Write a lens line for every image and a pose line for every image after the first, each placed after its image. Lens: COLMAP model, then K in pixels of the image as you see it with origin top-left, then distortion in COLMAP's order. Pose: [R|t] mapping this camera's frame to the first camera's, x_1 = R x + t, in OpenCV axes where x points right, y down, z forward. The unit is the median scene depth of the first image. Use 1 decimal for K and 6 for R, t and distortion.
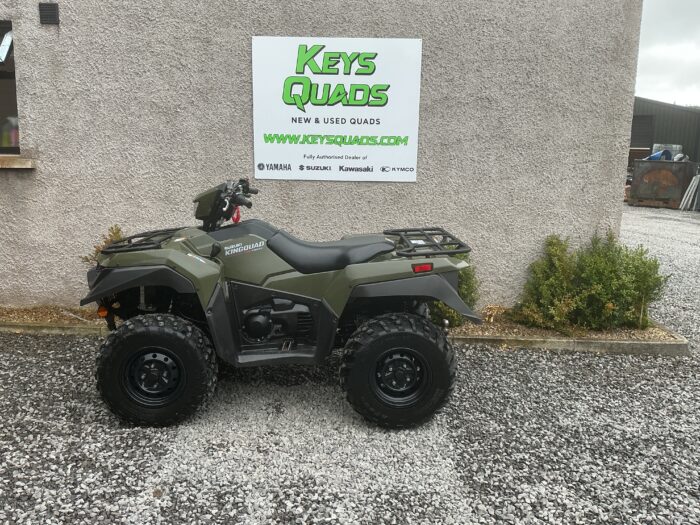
lens RADIAL K [[583.3, 0, 361.6], [0, 583.3, 264.5], [0, 0, 1]] dist [0.045125, -0.106886]
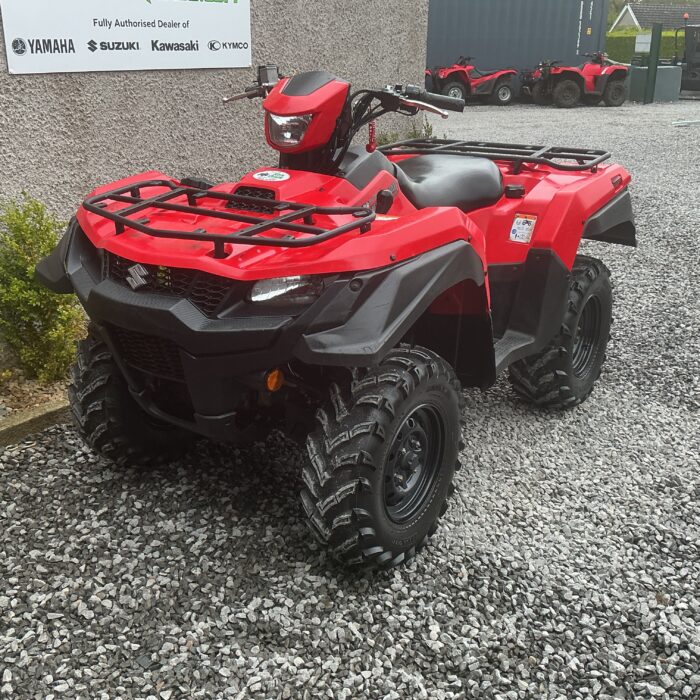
lens RADIAL K [[781.2, 0, 347.3], [0, 781.2, 351.9], [0, 0, 1]] dist [0.002710, 0.000000]
pose [[0.593584, -0.312366, 0.741677, -0.571884], [0.157641, 0.948876, 0.273466, -0.067447], [-0.789181, -0.045406, 0.612480, 0.416909]]
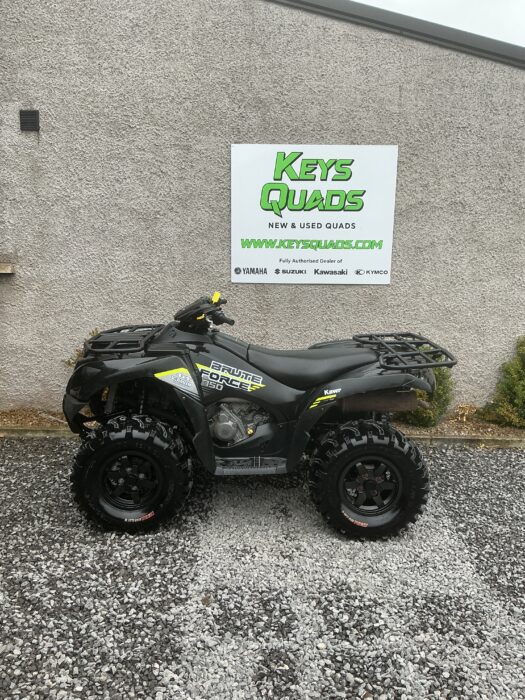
lens RADIAL K [[583.3, 0, 270.1], [0, 583.3, 348.7], [0, 0, 1]] dist [0.045125, -0.106886]
pose [[0.999936, -0.006792, 0.009058, -0.130063], [0.006853, 0.999954, -0.006699, -0.024877], [-0.009012, 0.006760, 0.999937, -0.018993]]
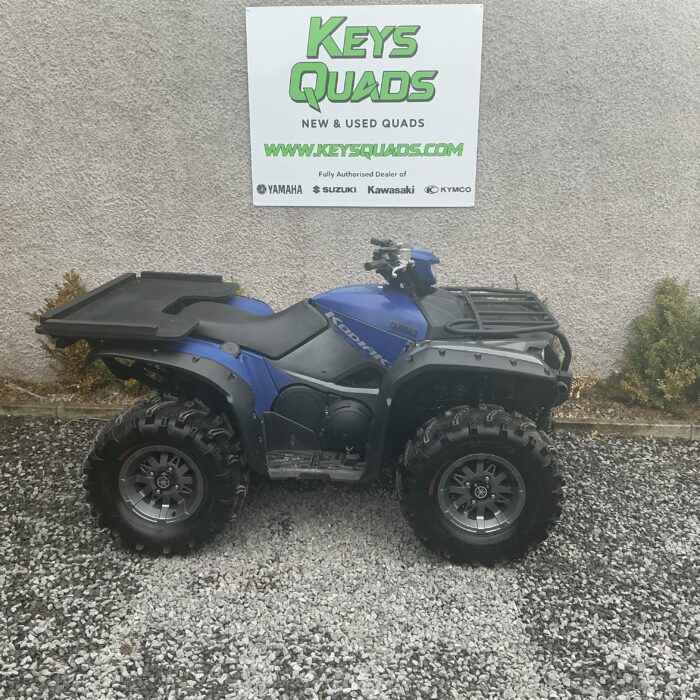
lens RADIAL K [[781.2, 0, 363.7], [0, 781.2, 353.4], [0, 0, 1]] dist [0.002710, 0.000000]
pose [[0.998294, -0.002826, -0.058324, 0.012806], [0.007561, 0.996675, 0.081129, -0.041414], [0.057901, -0.081432, 0.994996, 0.016878]]
